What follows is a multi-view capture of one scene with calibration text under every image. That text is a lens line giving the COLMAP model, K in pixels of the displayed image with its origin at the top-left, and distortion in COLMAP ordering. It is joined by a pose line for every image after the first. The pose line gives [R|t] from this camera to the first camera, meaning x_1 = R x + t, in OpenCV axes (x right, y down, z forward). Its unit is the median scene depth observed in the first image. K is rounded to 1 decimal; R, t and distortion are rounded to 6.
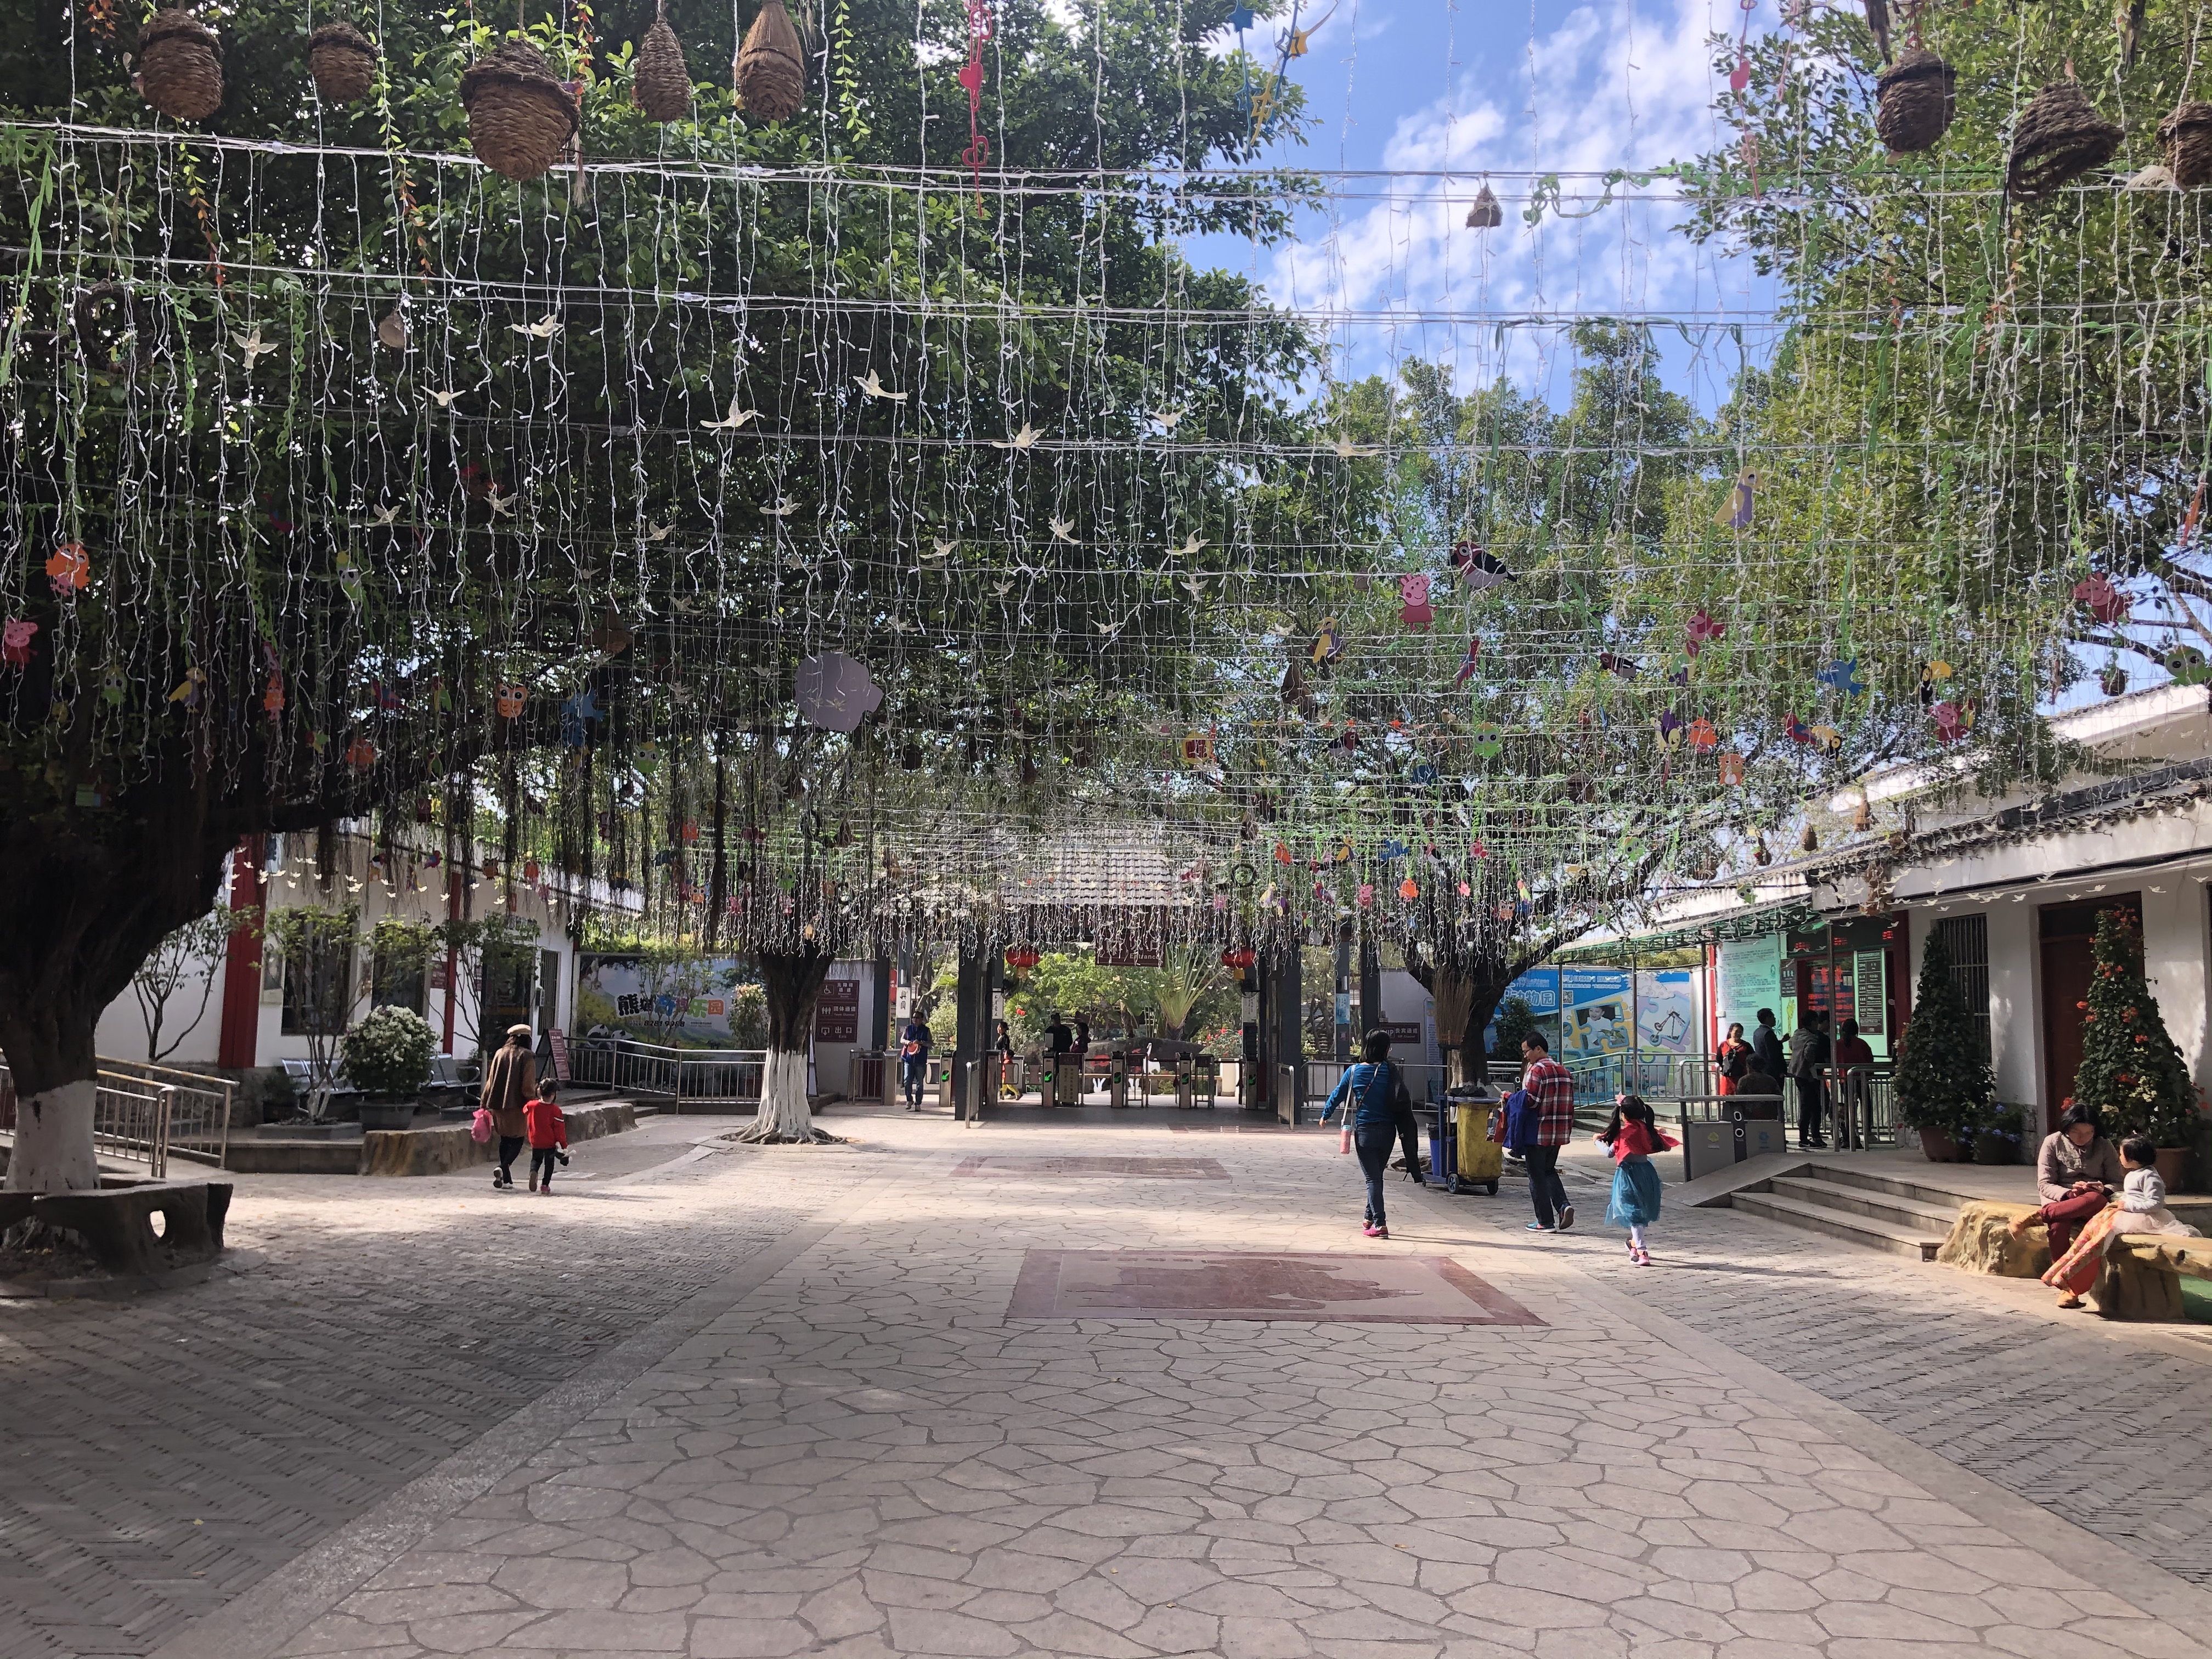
lens RADIAL K [[1826.4, 0, 1104.6], [0, 1826.4, 829.5], [0, 0, 1]] dist [0.046781, 0.001949]
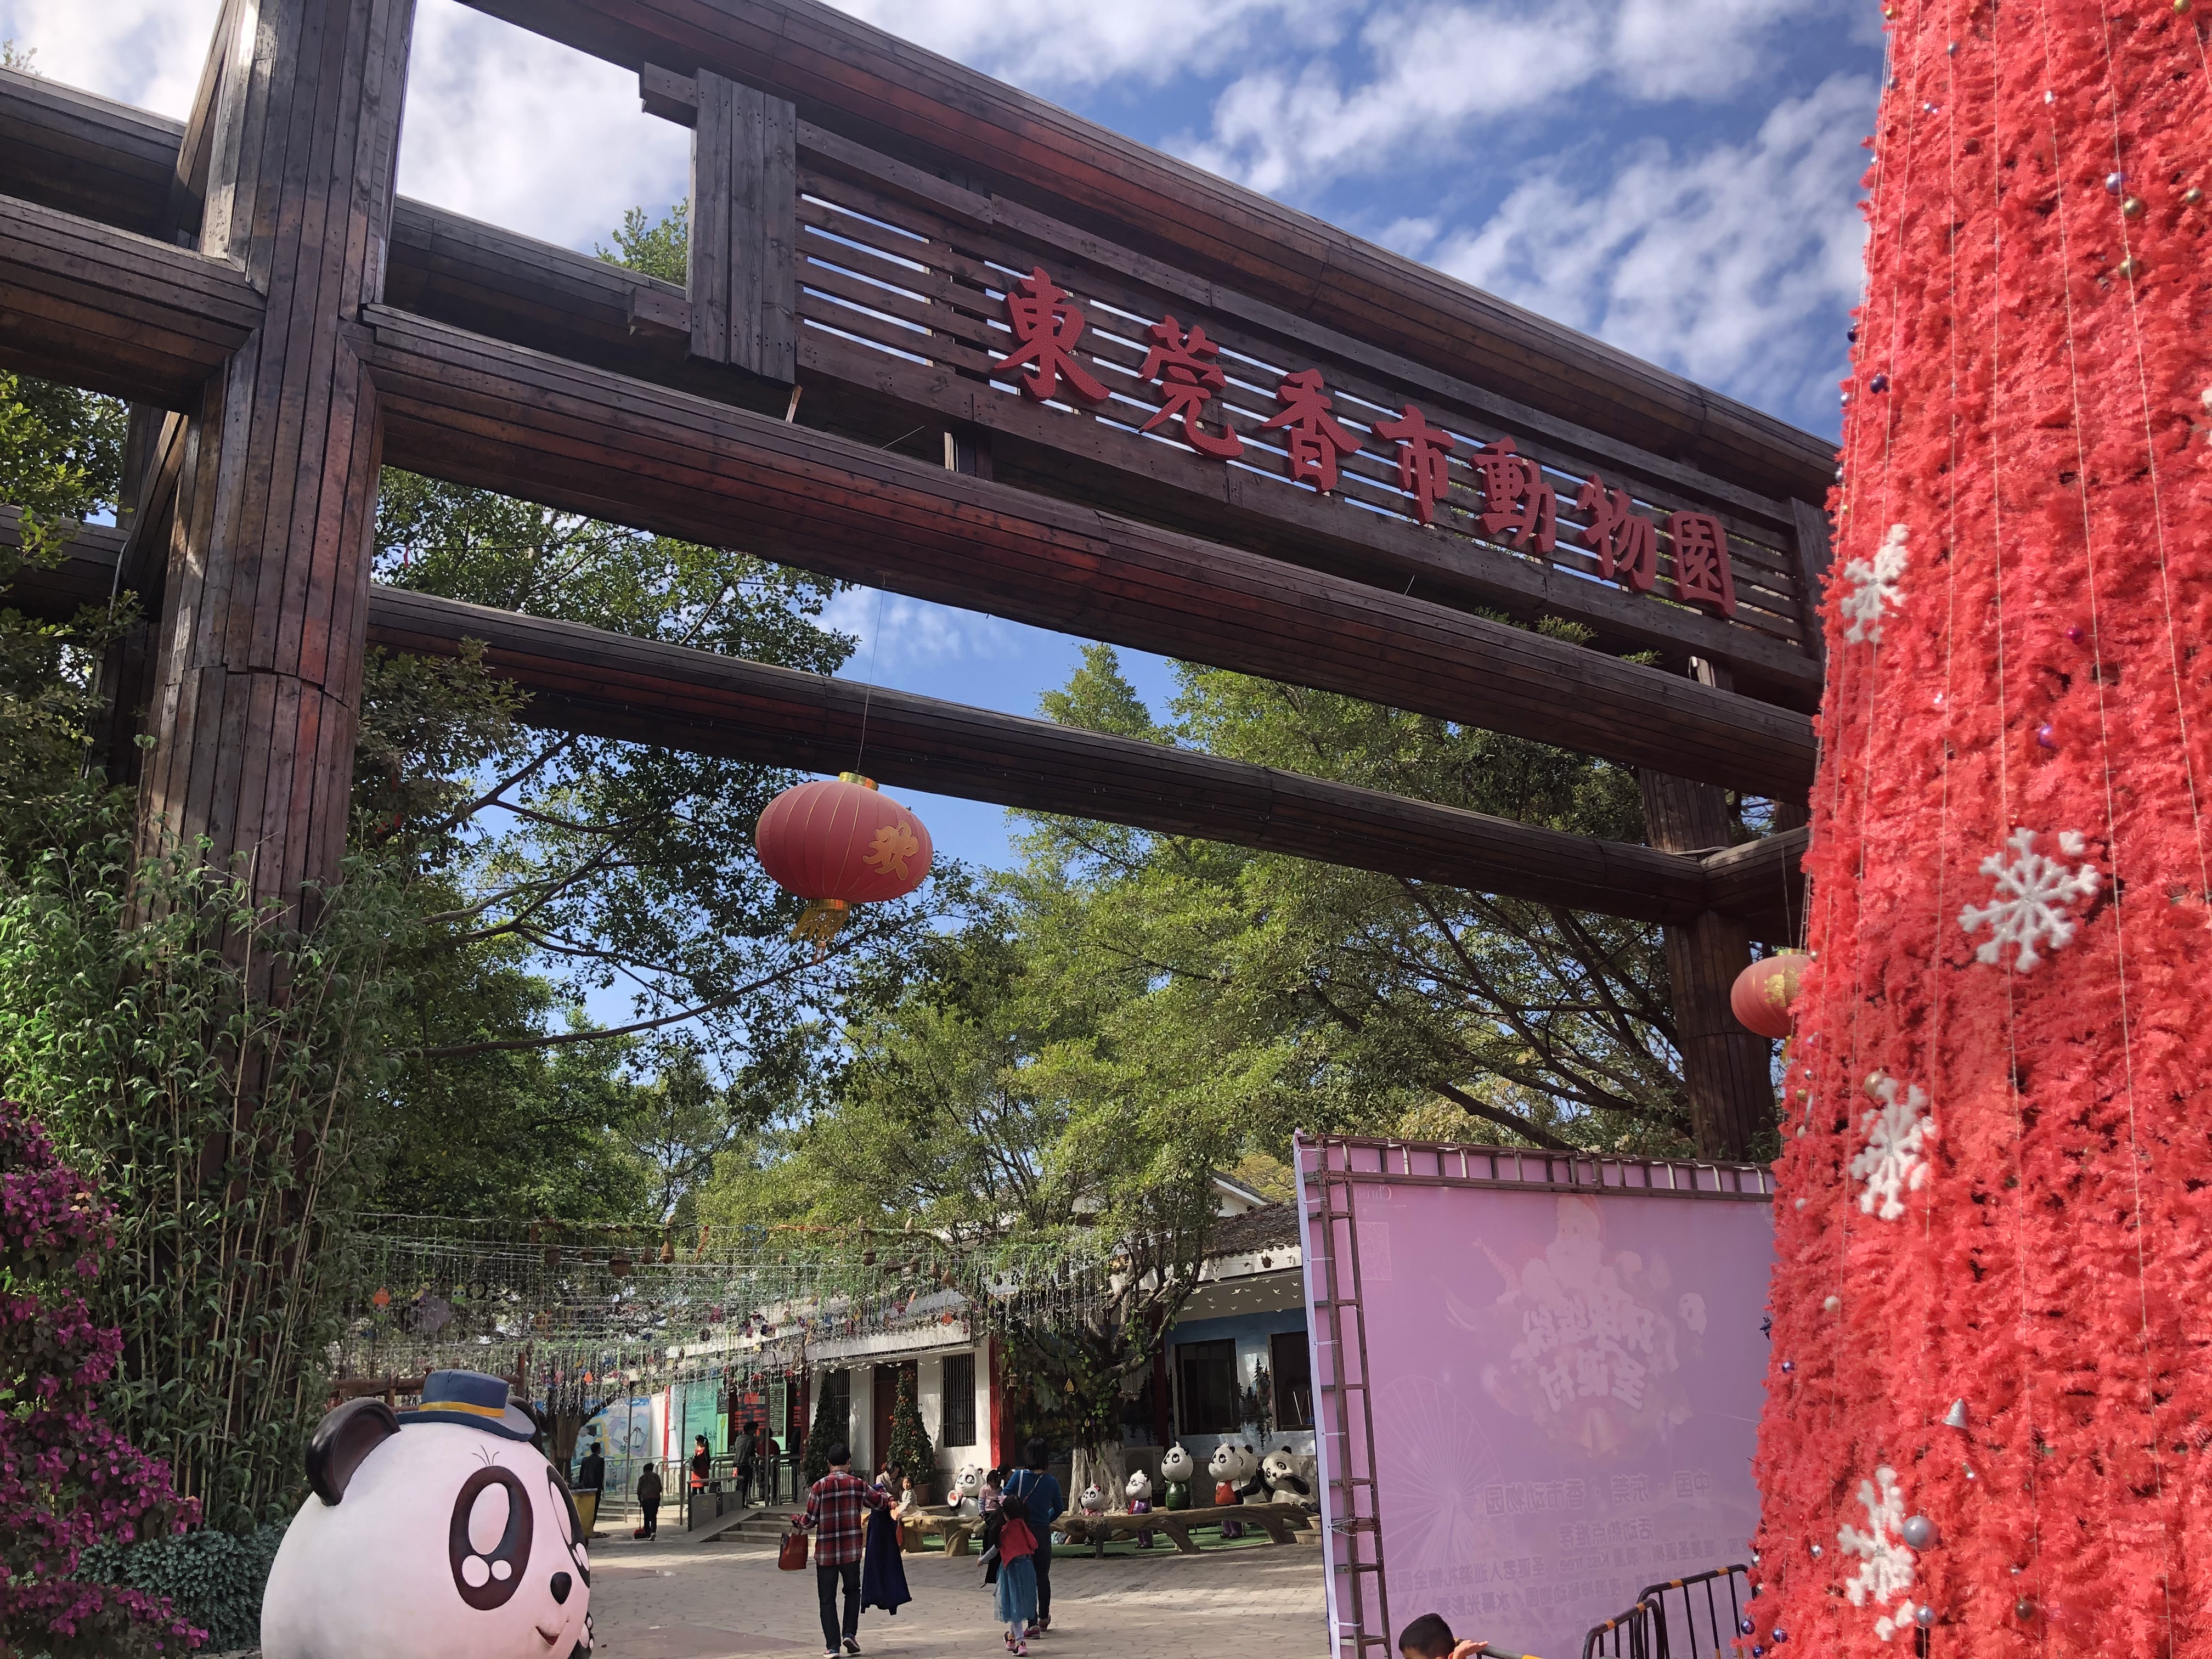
lens RADIAL K [[1826.4, 0, 1103.6], [0, 1826.4, 828.2], [0, 0, 1]] dist [0.046781, 0.001949]
pose [[0.817782, 0.136057, 0.559215, -0.476674], [-0.016602, 0.976828, -0.213383, -0.105642], [-0.575289, 0.165216, 0.801091, -0.824182]]
